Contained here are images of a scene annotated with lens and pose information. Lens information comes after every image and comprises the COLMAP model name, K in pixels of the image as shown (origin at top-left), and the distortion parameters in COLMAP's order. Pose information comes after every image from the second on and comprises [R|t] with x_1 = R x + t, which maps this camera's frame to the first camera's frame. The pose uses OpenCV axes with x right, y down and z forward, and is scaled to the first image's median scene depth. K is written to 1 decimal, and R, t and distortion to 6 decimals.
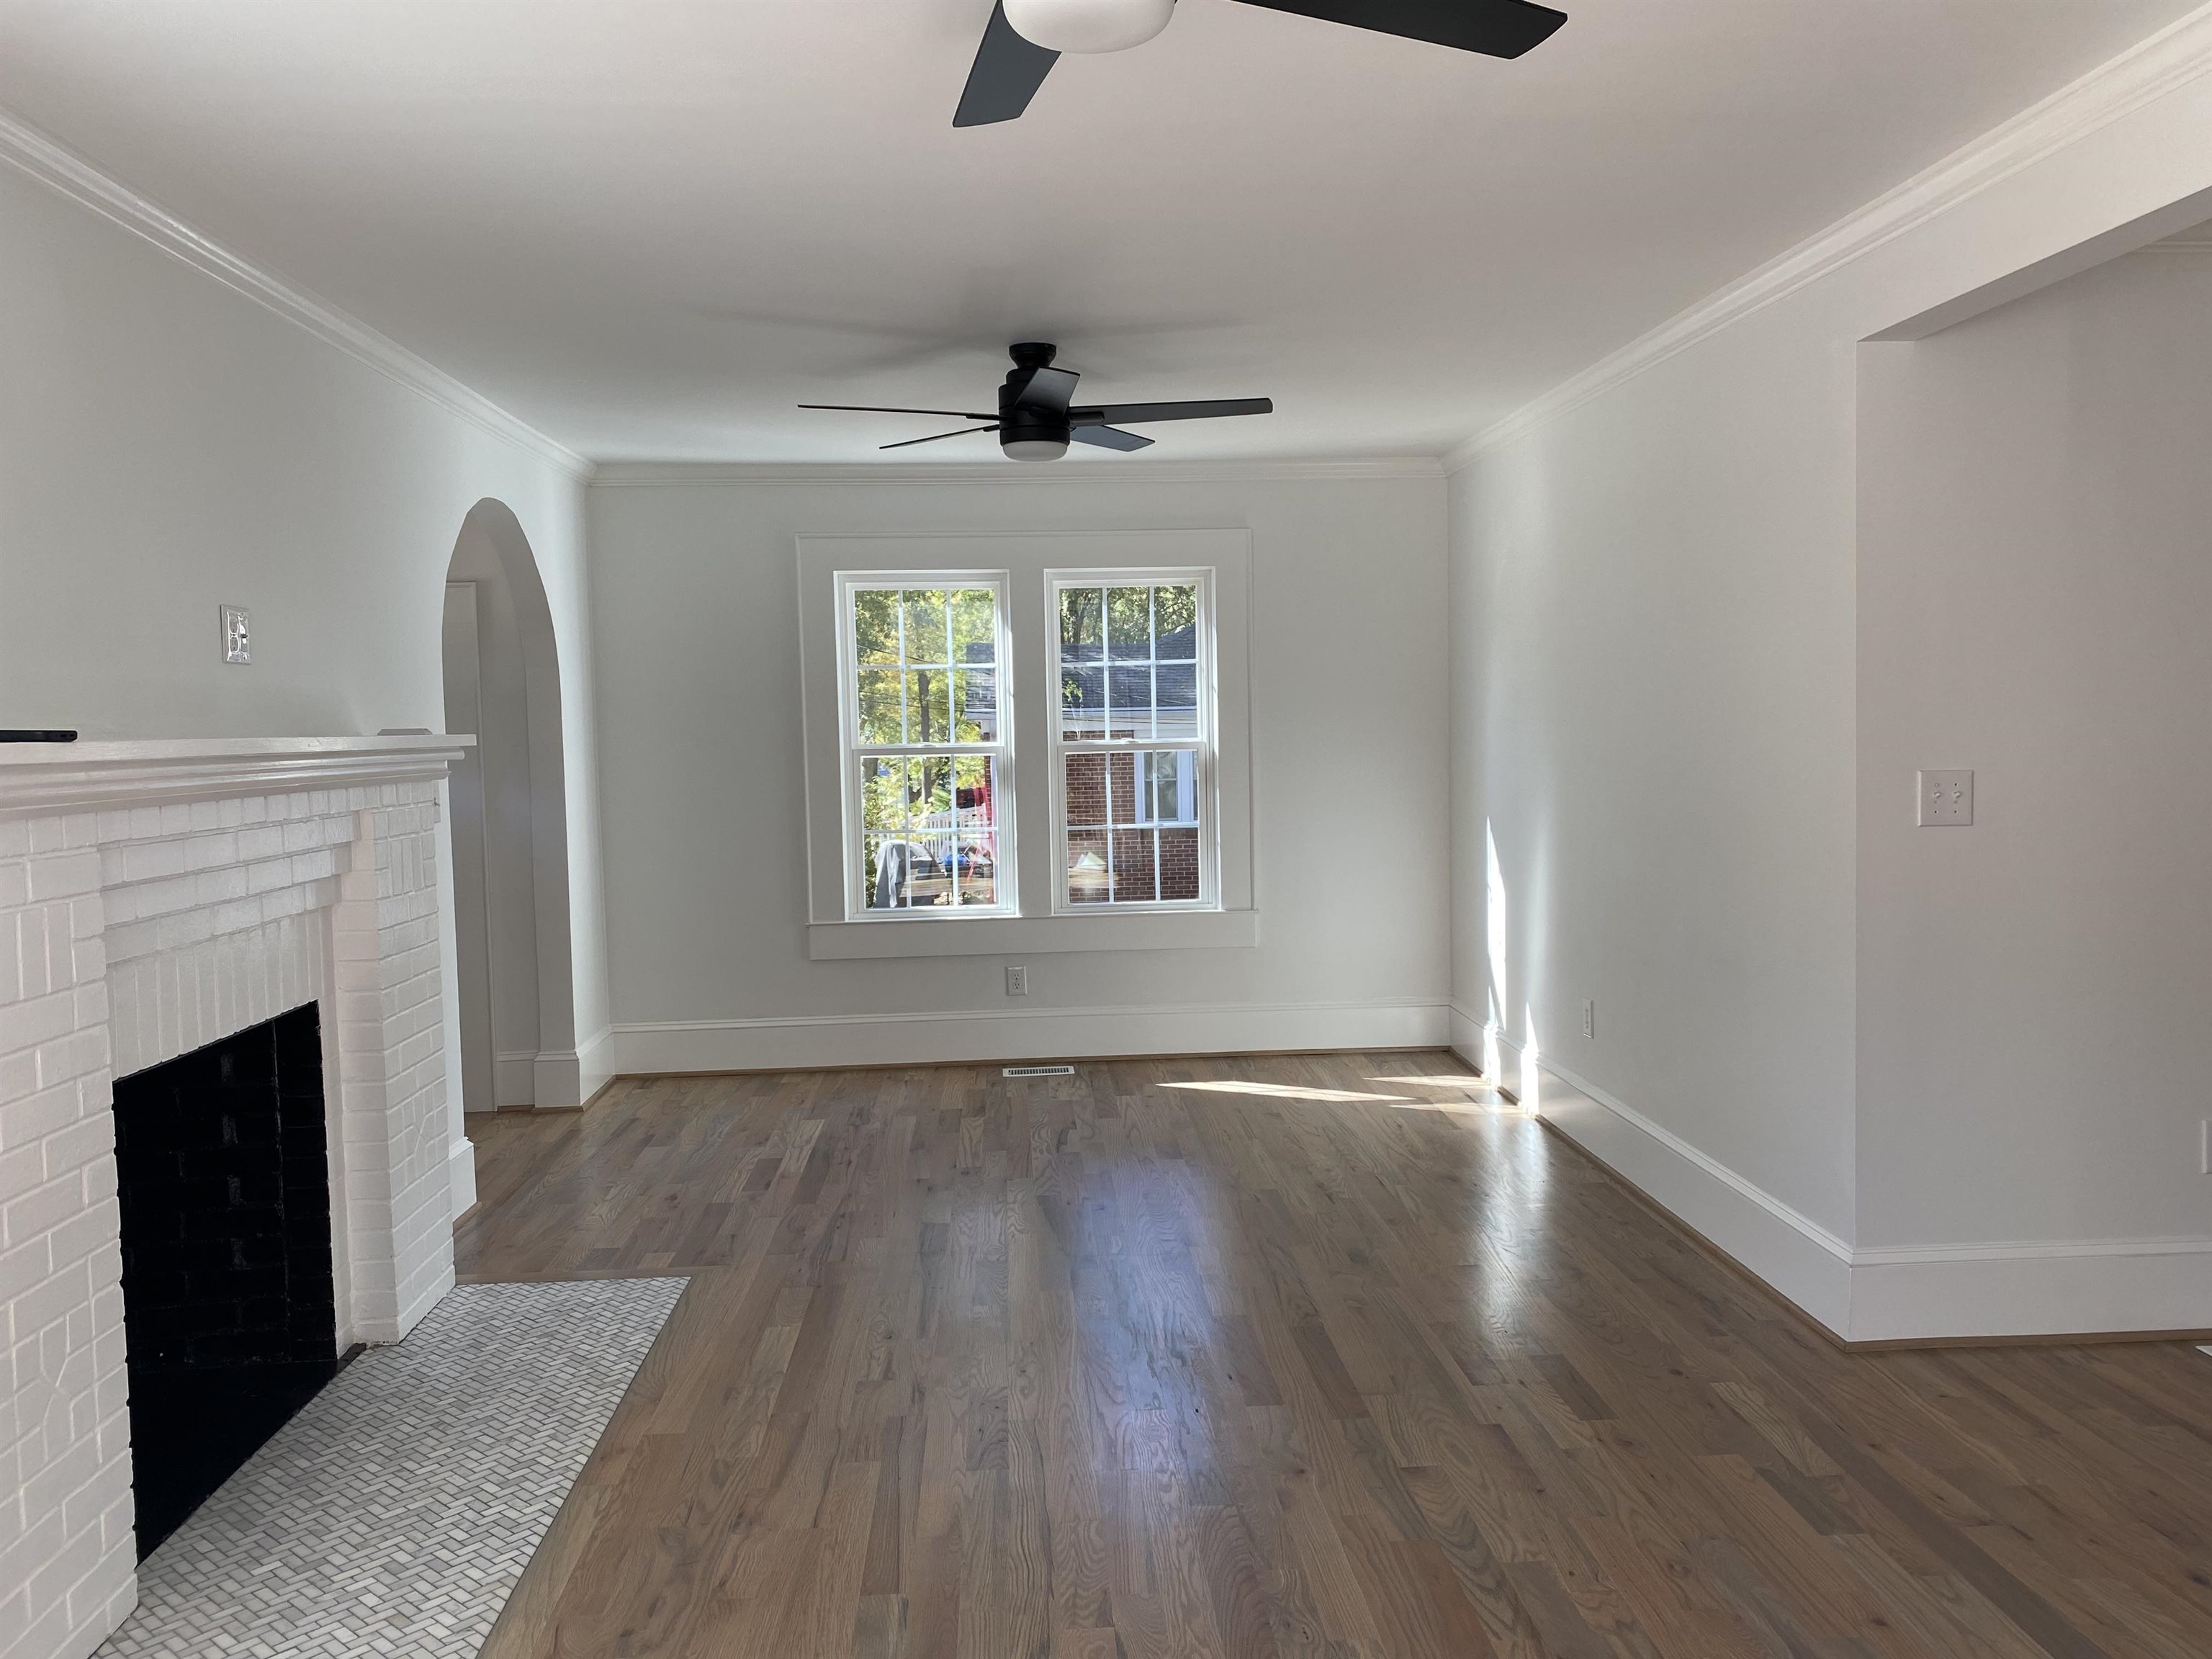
lens RADIAL K [[1692.8, 0, 1124.0], [0, 1692.8, 809.1], [0, 0, 1]] dist [0.027558, -0.008909]
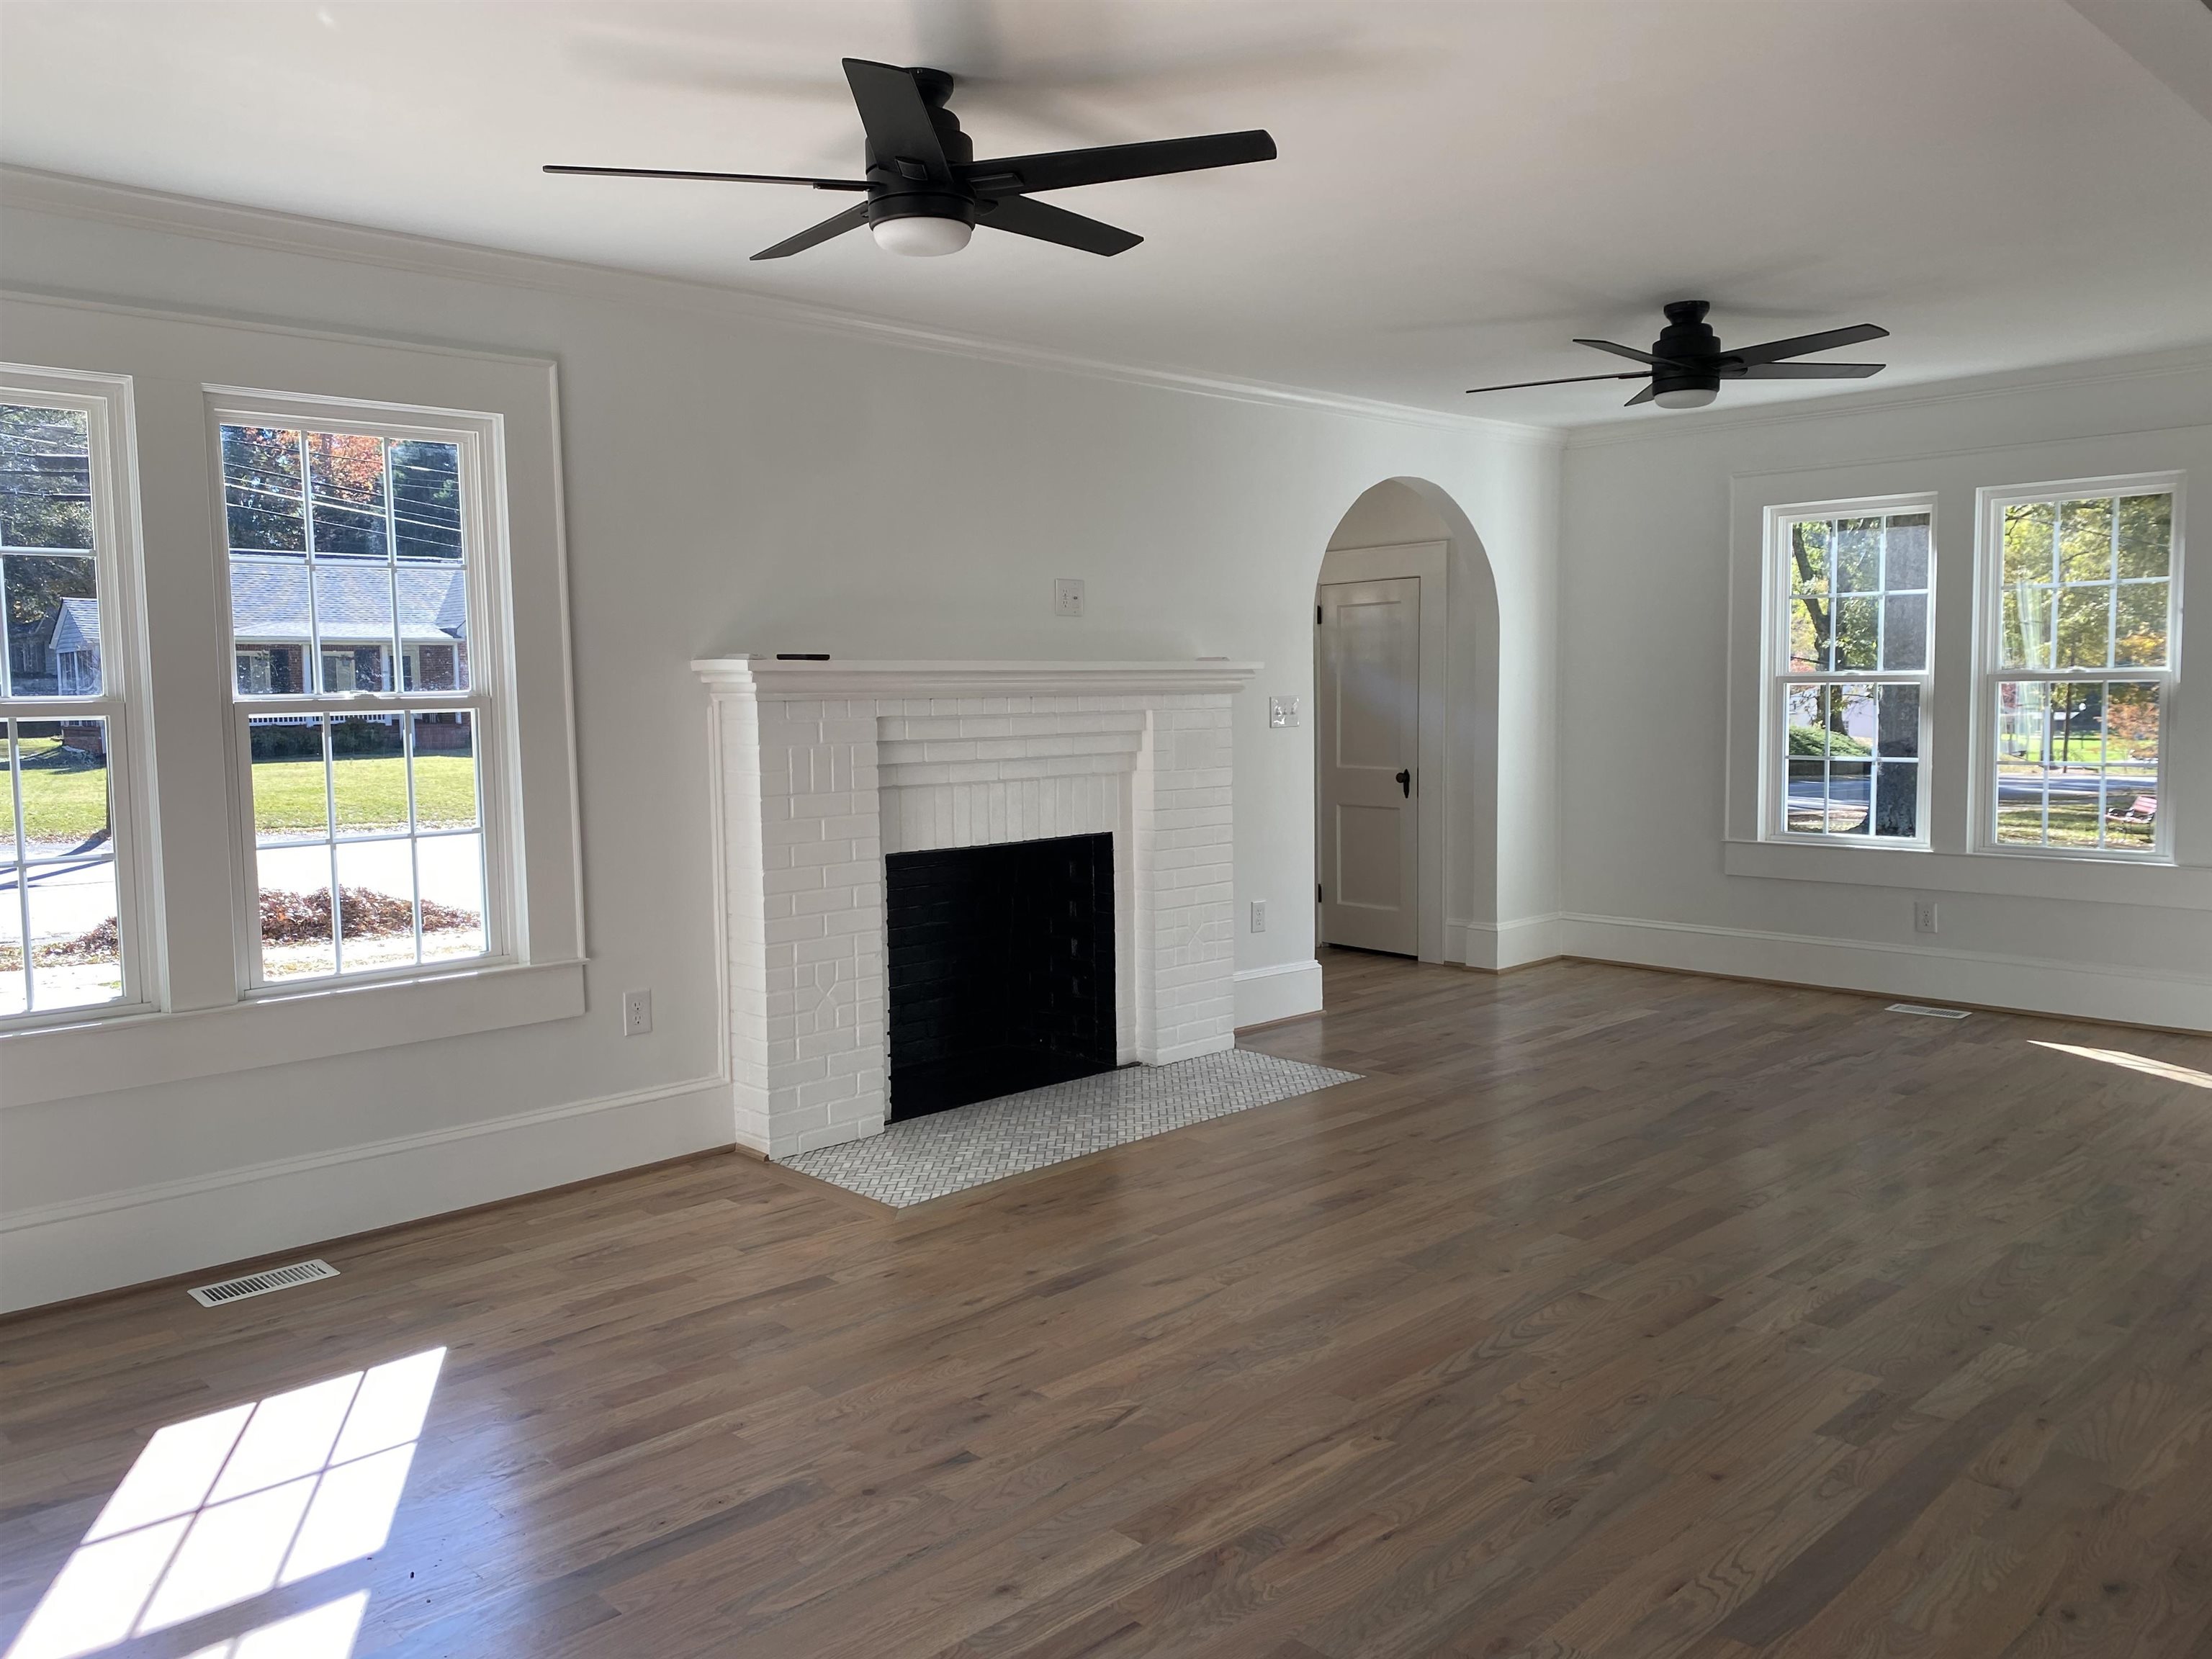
lens RADIAL K [[1692.8, 0, 1115.3], [0, 1692.8, 834.4], [0, 0, 1]] dist [0.027558, -0.008909]
pose [[0.644705, 0.078067, -0.760434, 0.738197], [-0.038775, 0.996831, 0.069462, 0.007280], [0.763447, -0.015297, 0.645689, 0.013704]]
